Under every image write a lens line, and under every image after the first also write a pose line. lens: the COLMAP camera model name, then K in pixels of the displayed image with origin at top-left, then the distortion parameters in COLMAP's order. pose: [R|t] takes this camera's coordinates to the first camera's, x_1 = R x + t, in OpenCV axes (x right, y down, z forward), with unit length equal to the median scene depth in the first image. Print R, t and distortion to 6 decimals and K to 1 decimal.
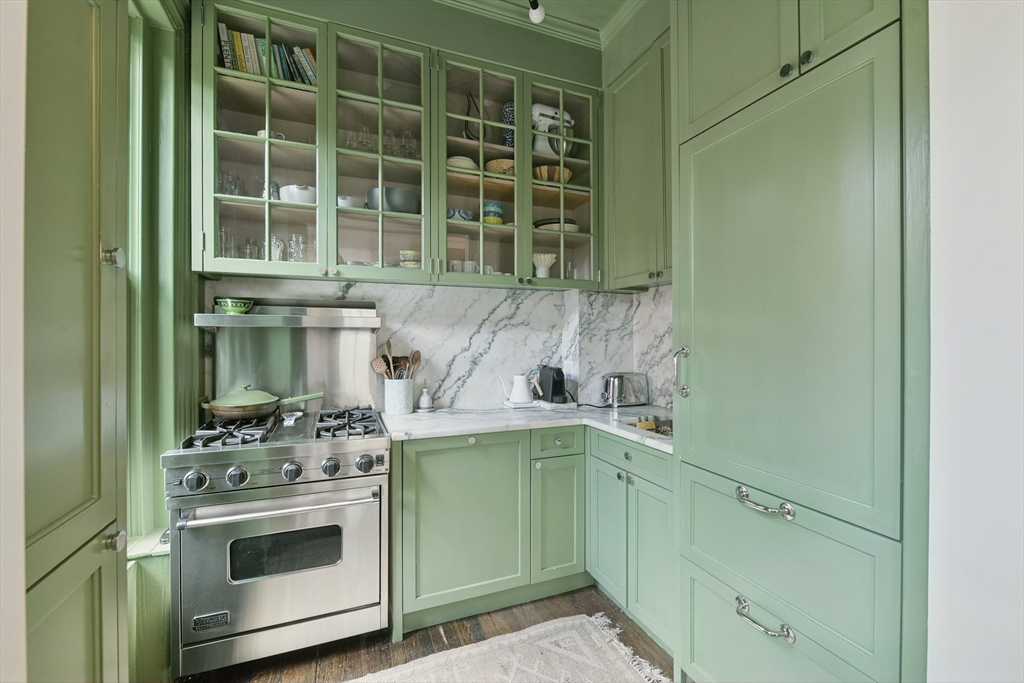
lens RADIAL K [[432.1, 0, 513.7], [0, 432.1, 337.2], [0, 0, 1]] dist [-0.004000, -0.001063]
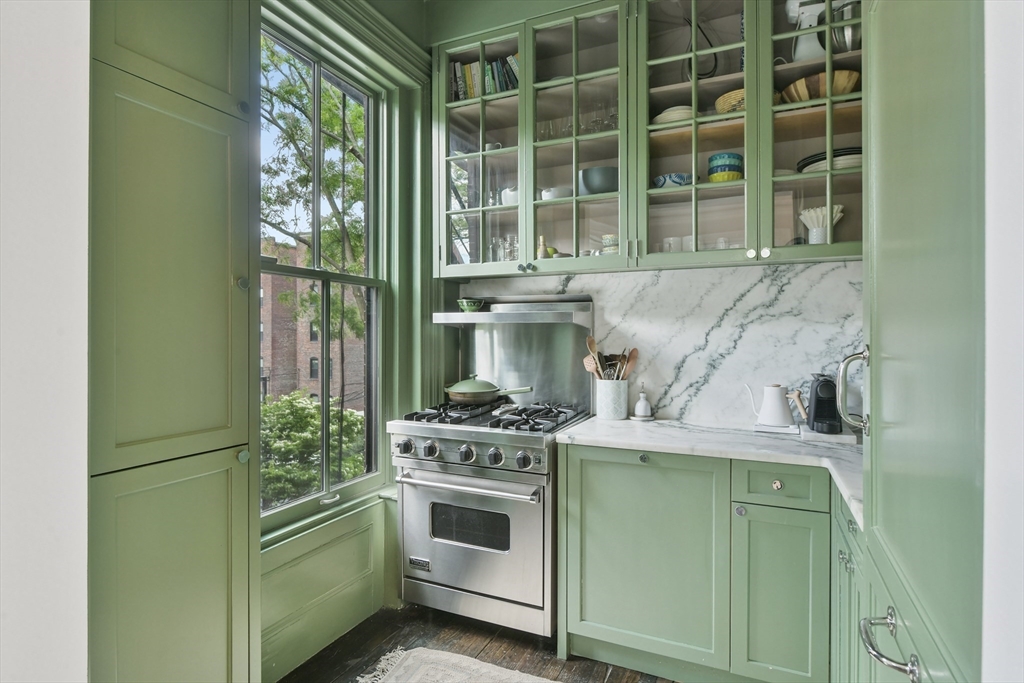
lens RADIAL K [[515.5, 0, 520.5], [0, 515.5, 335.3], [0, 0, 1]] dist [-0.000850, -0.001920]
pose [[0.690827, 0.003793, -0.723010, 0.390431], [-0.001790, 0.999992, 0.003535, 0.002455], [0.723018, -0.001147, 0.690829, 0.137229]]
